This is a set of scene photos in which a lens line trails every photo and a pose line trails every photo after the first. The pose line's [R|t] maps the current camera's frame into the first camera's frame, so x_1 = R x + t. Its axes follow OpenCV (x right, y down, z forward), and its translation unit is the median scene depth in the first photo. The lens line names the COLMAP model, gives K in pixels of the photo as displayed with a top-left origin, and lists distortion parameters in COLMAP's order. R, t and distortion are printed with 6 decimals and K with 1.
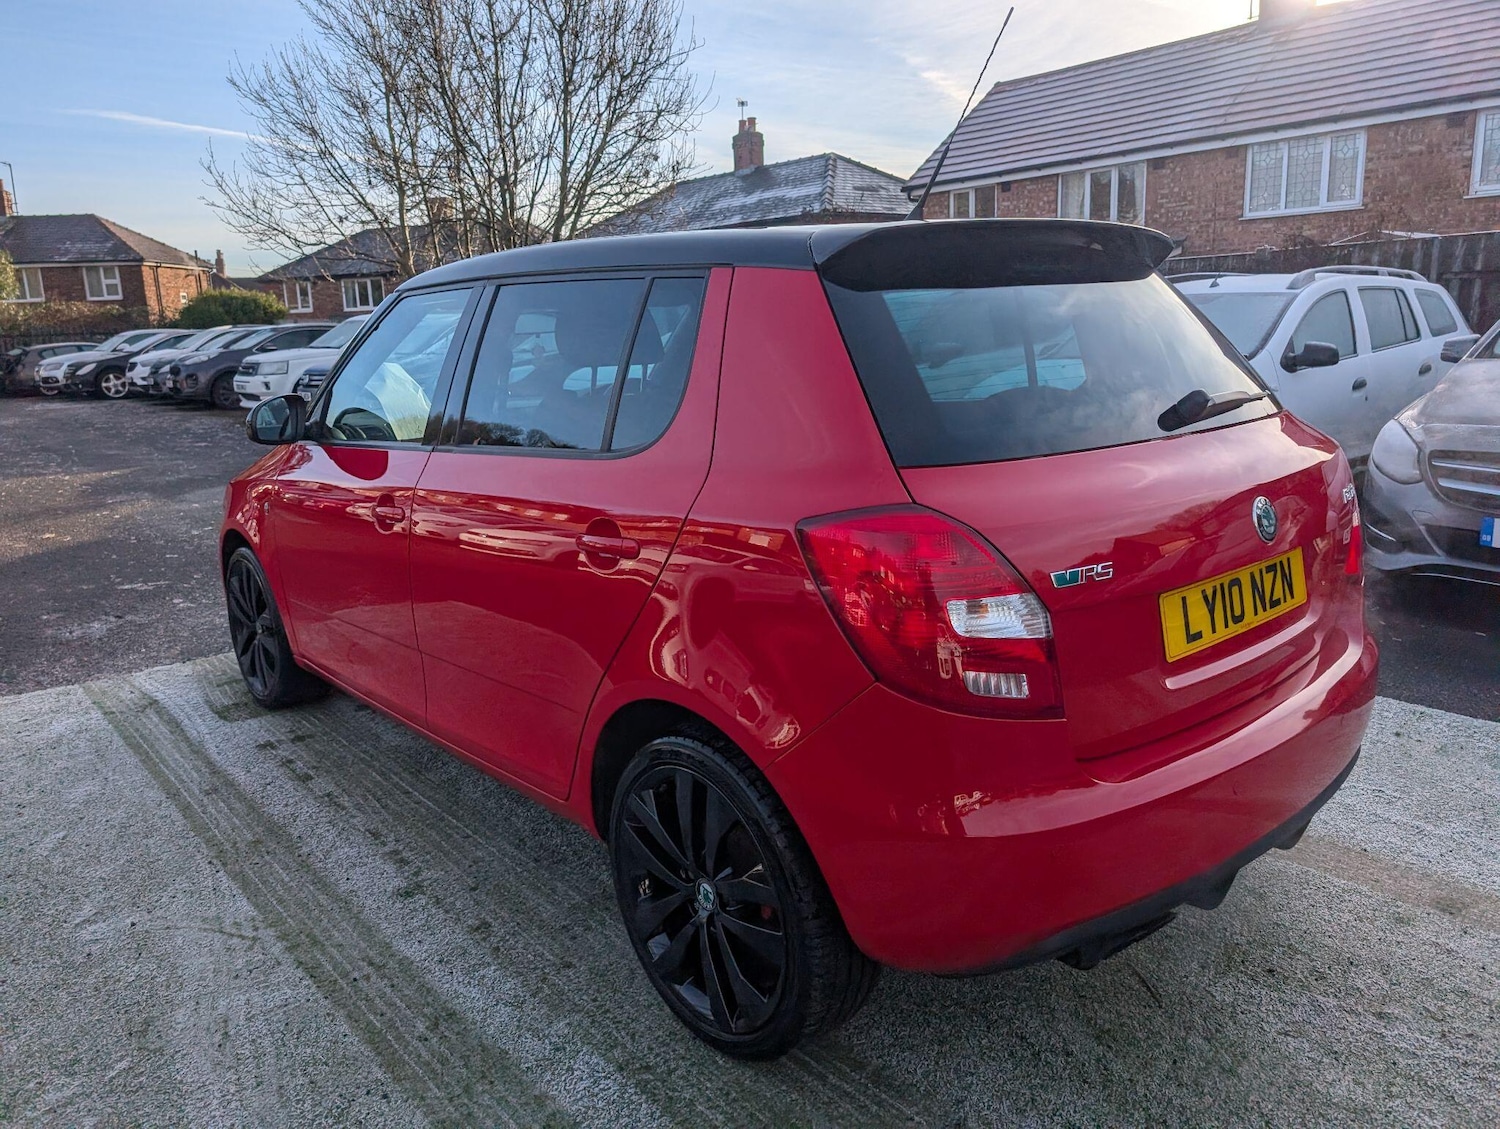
lens RADIAL K [[1077.3, 0, 743.4], [0, 1077.3, 564.5], [0, 0, 1]] dist [0.011471, -0.005768]
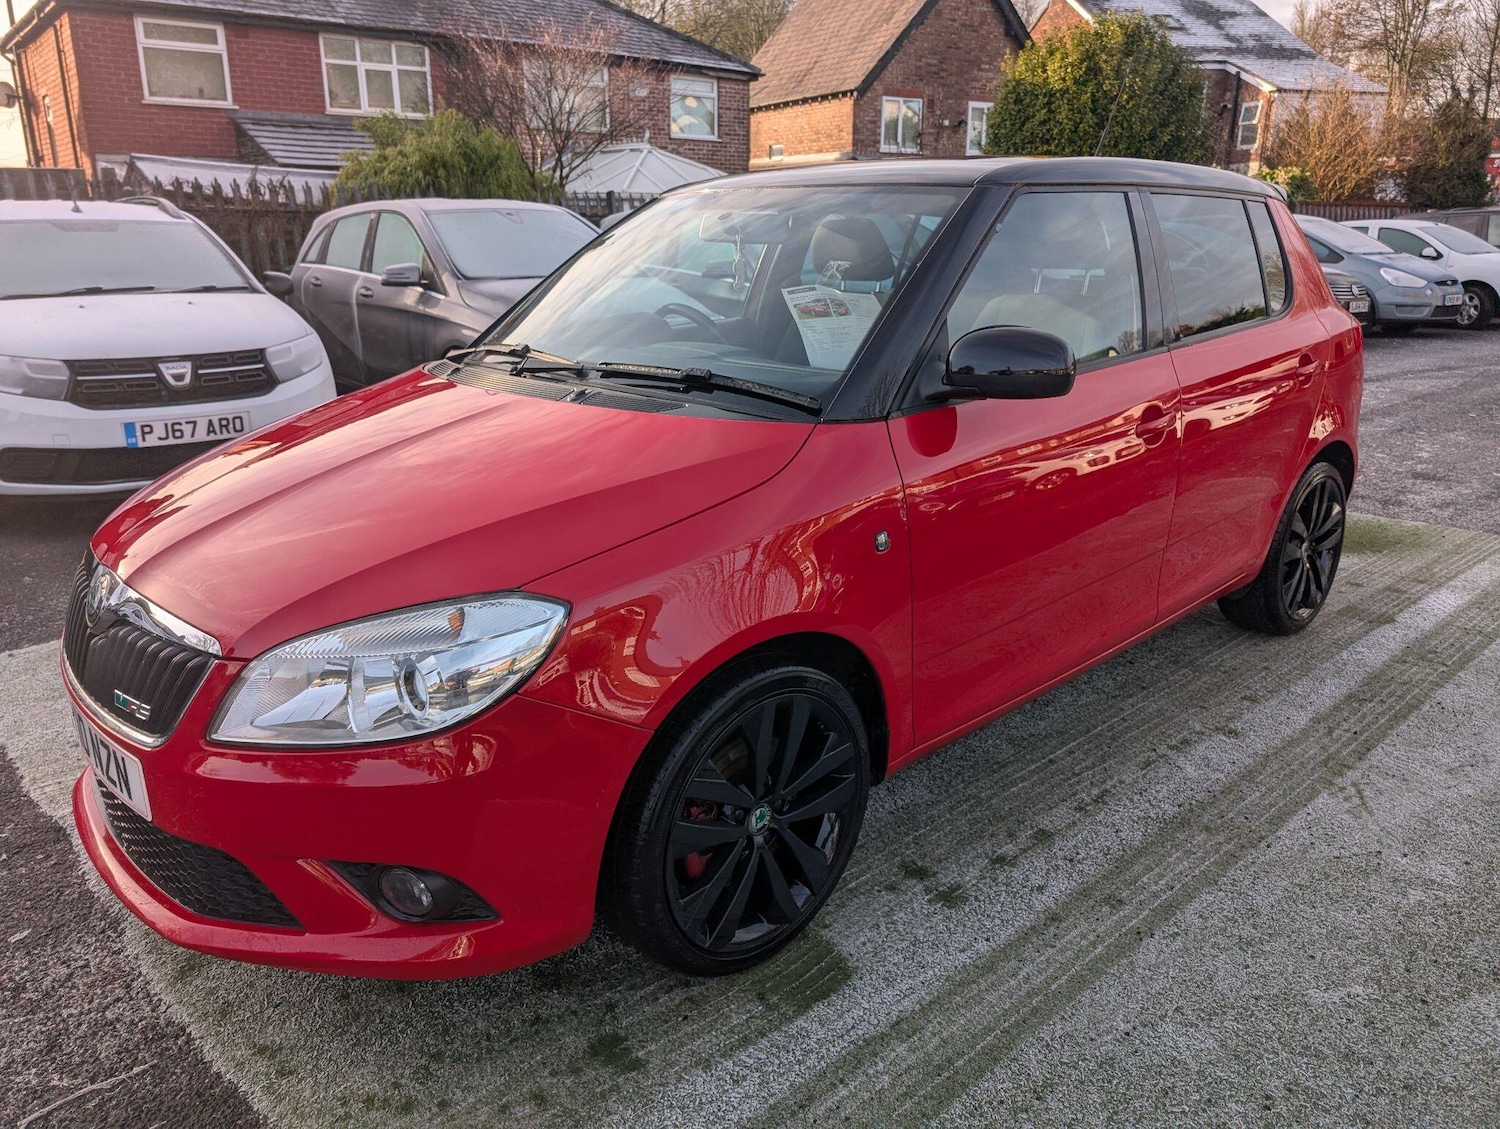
lens RADIAL K [[1076.6, 0, 751.1], [0, 1076.6, 557.0], [0, 0, 1]] dist [0.010378, -0.007696]
pose [[-0.036252, -0.261970, 0.964395, -0.199391], [0.227128, 0.937615, 0.263233, -0.042155], [-0.973190, 0.228584, 0.025510, 0.211390]]
